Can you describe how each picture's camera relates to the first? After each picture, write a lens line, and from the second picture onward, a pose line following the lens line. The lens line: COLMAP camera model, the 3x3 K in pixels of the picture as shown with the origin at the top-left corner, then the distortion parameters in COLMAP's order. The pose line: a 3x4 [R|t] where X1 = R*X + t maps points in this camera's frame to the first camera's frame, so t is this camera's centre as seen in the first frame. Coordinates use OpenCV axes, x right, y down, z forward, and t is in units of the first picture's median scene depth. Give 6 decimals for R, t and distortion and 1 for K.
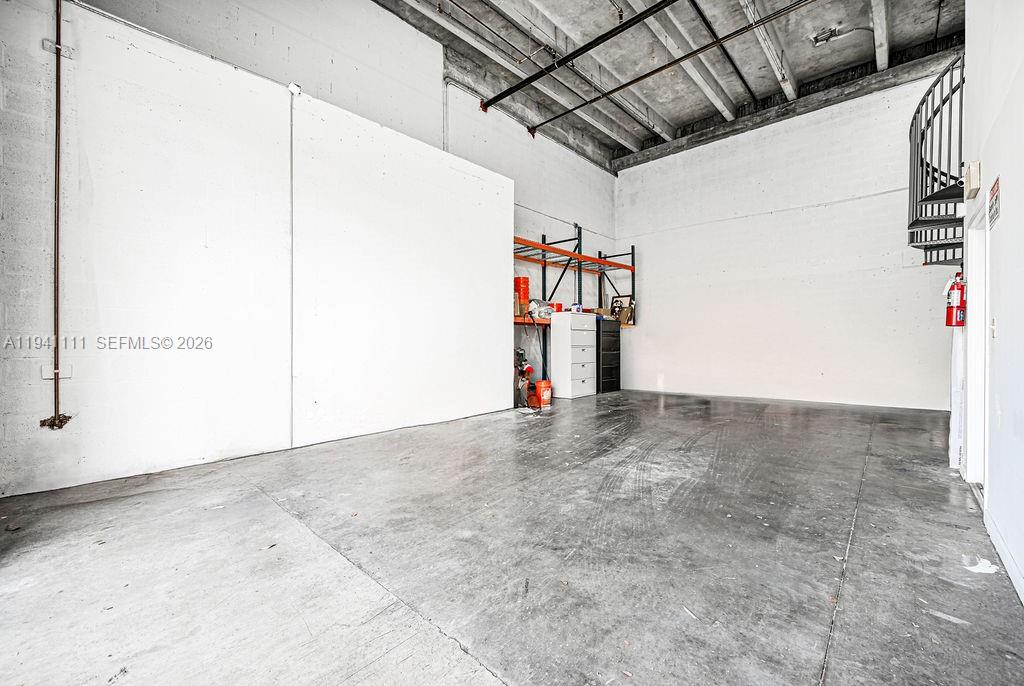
lens RADIAL K [[414.0, 0, 515.1], [0, 414.0, 339.2], [0, 0, 1]] dist [-0.003045, 0.001228]
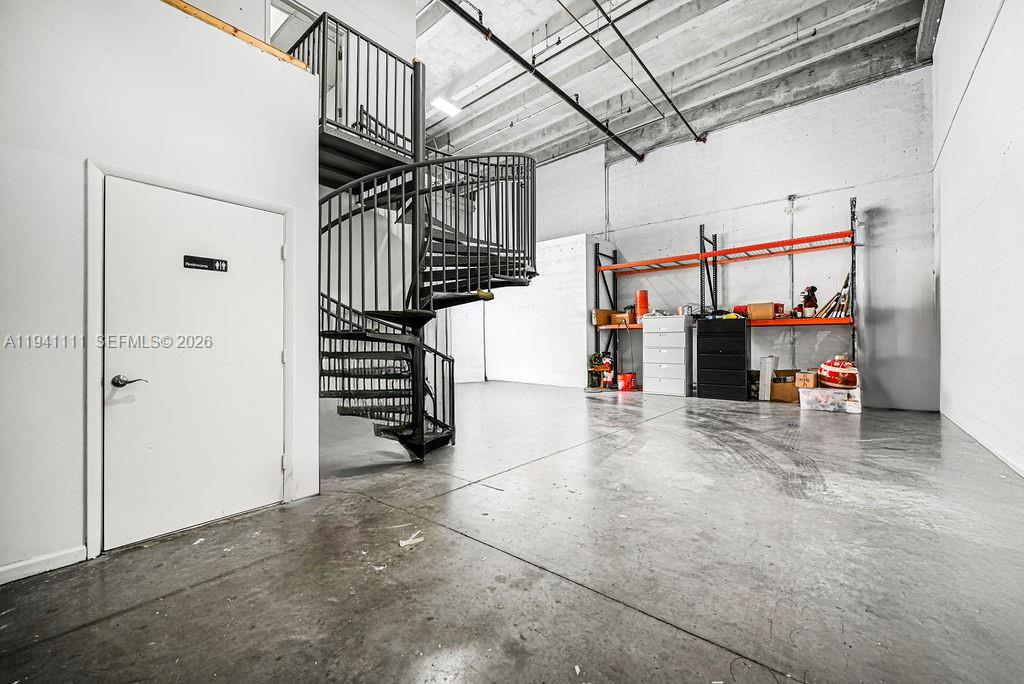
lens RADIAL K [[414.0, 0, 515.2], [0, 414.0, 340.6], [0, 0, 1]] dist [-0.003045, 0.001228]
pose [[0.050216, -0.007885, -0.998707, 1.030607], [0.004511, 0.999960, -0.007668, 0.003927], [0.998728, -0.004120, 0.050250, 0.483219]]
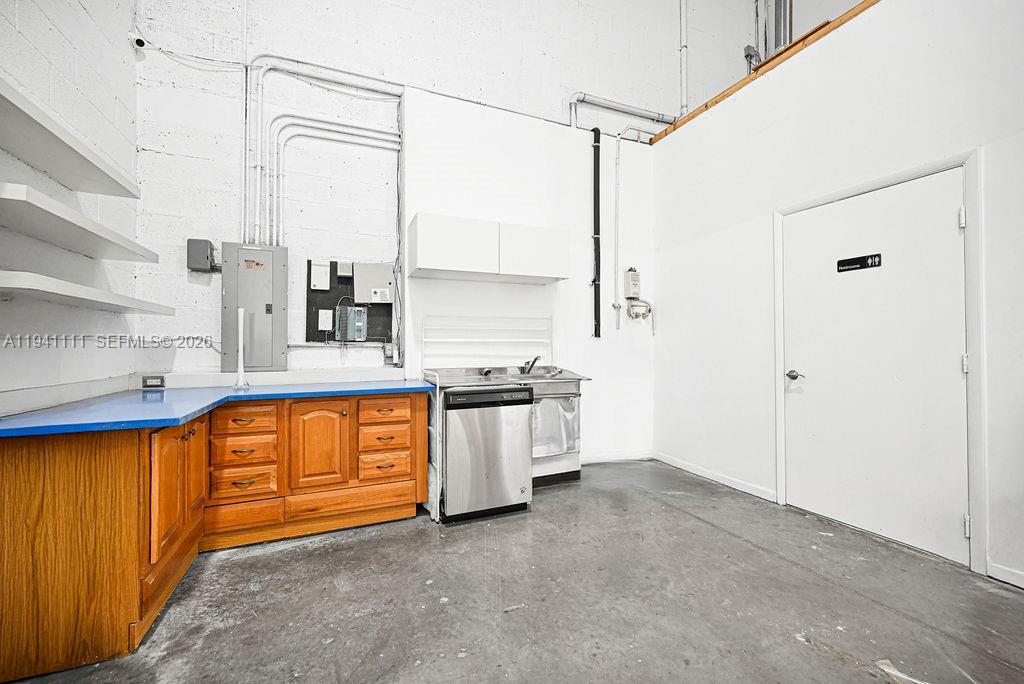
lens RADIAL K [[414.0, 0, 512.4], [0, 414.0, 341.9], [0, 0, 1]] dist [-0.003045, 0.001228]
pose [[-0.914190, 0.002747, 0.405276, 0.849861], [-0.000224, 0.999973, -0.007284, 0.002836], [-0.405285, -0.006750, -0.914165, 0.622064]]
